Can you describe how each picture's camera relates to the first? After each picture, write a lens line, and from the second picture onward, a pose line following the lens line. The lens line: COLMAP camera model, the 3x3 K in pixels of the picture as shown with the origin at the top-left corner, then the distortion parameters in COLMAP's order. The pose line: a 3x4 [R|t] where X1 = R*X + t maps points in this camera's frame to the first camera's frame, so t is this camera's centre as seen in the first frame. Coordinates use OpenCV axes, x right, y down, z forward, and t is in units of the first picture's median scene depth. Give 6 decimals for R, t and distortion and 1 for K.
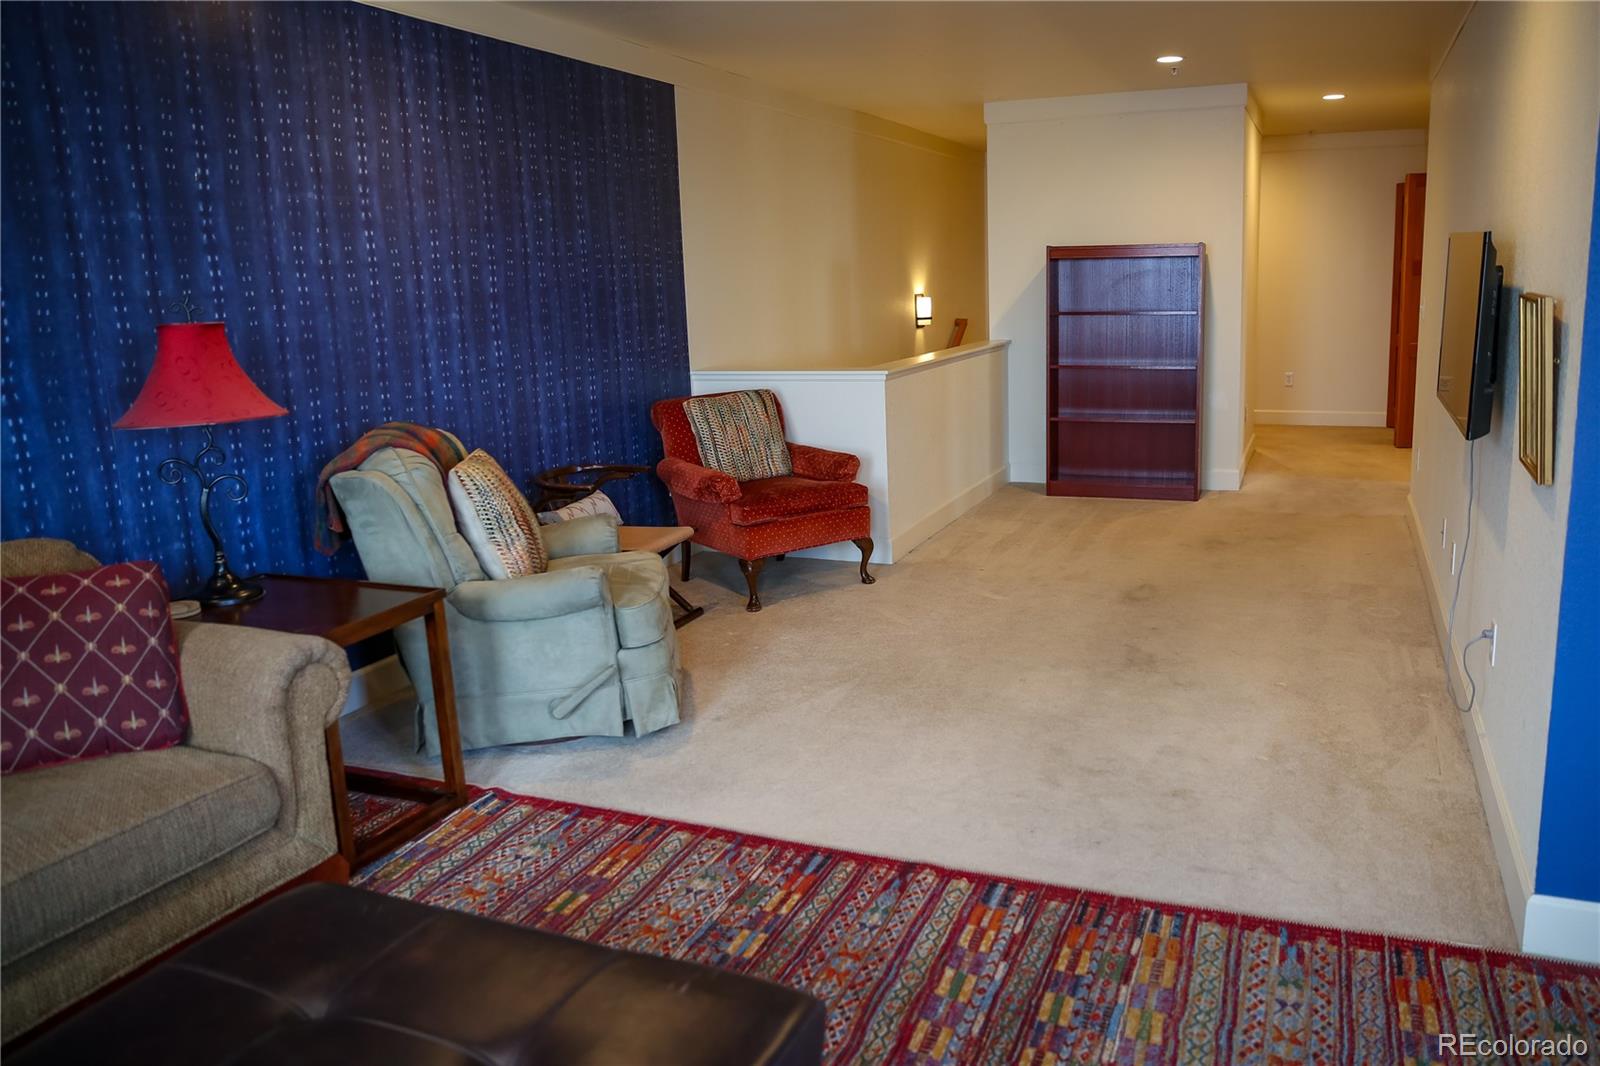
lens RADIAL K [[1218.7, 0, 800.0], [0, 1218.7, 533.0], [0, 0, 1]] dist [-0.125528, 0.115746]
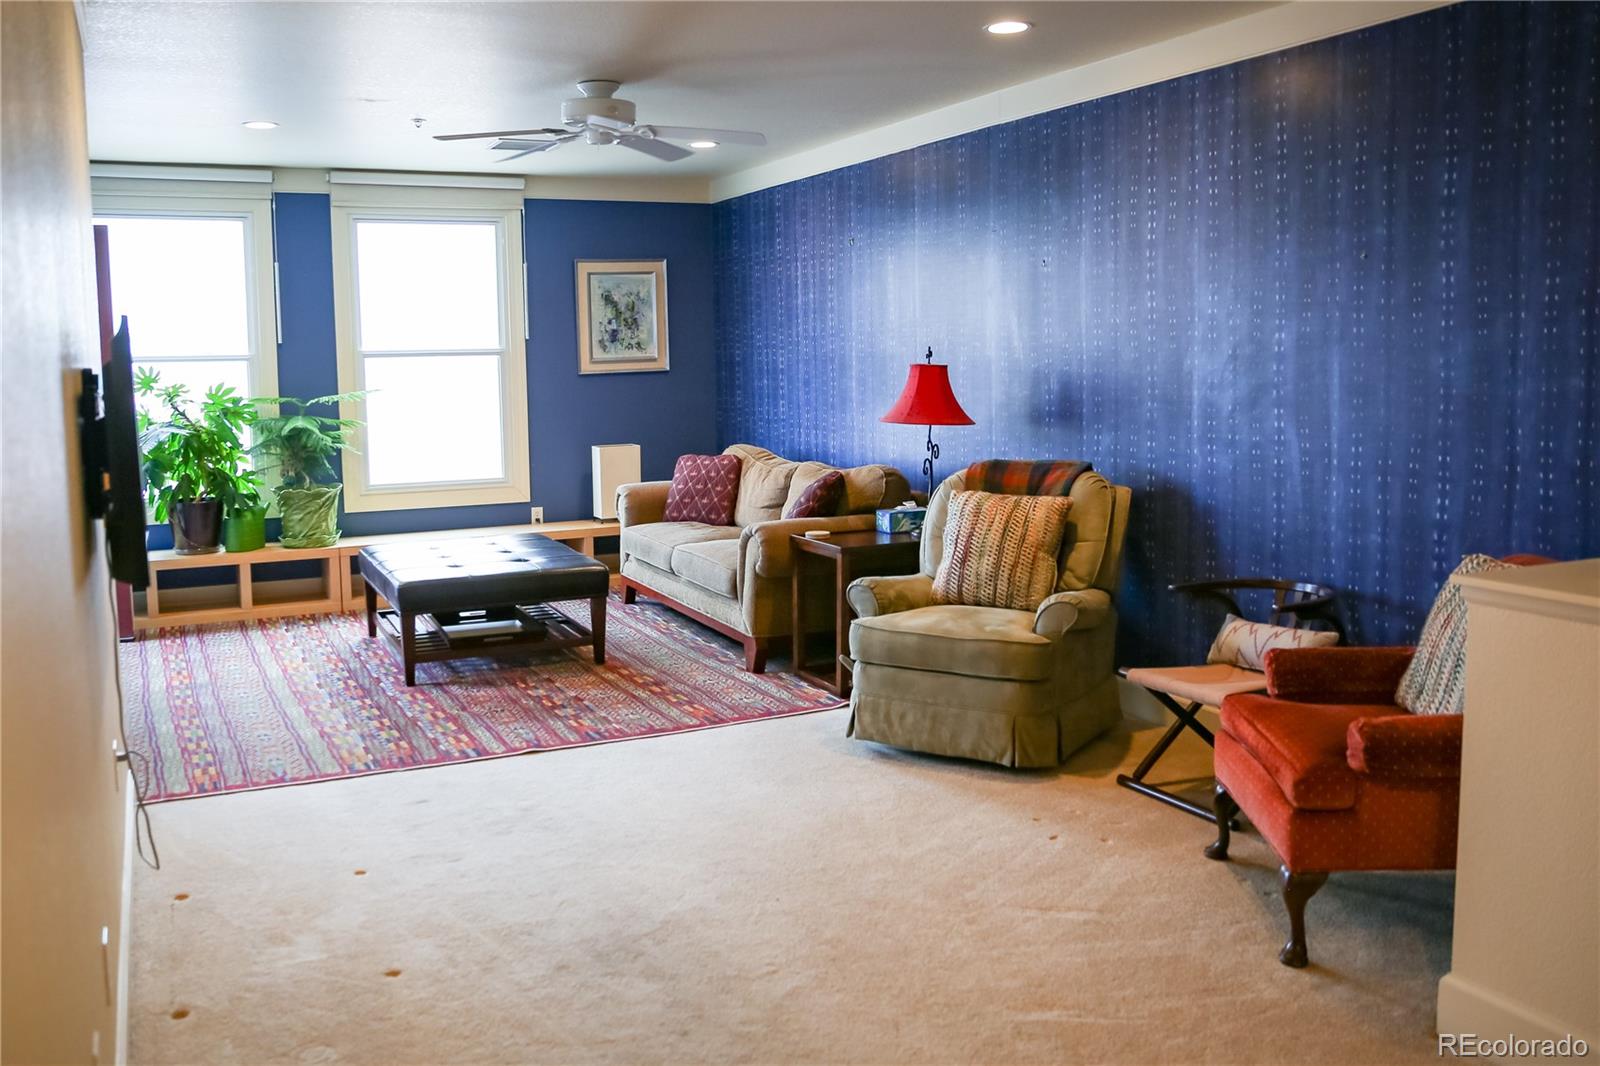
lens RADIAL K [[1218.7, 0, 800.0], [0, 1218.7, 533.0], [0, 0, 1]] dist [-0.125528, 0.115746]
pose [[-0.620469, 0.149597, -0.769831, 1.128841], [-0.131582, 0.947862, 0.290246, -0.507163], [0.773114, 0.281385, -0.568435, 2.282743]]
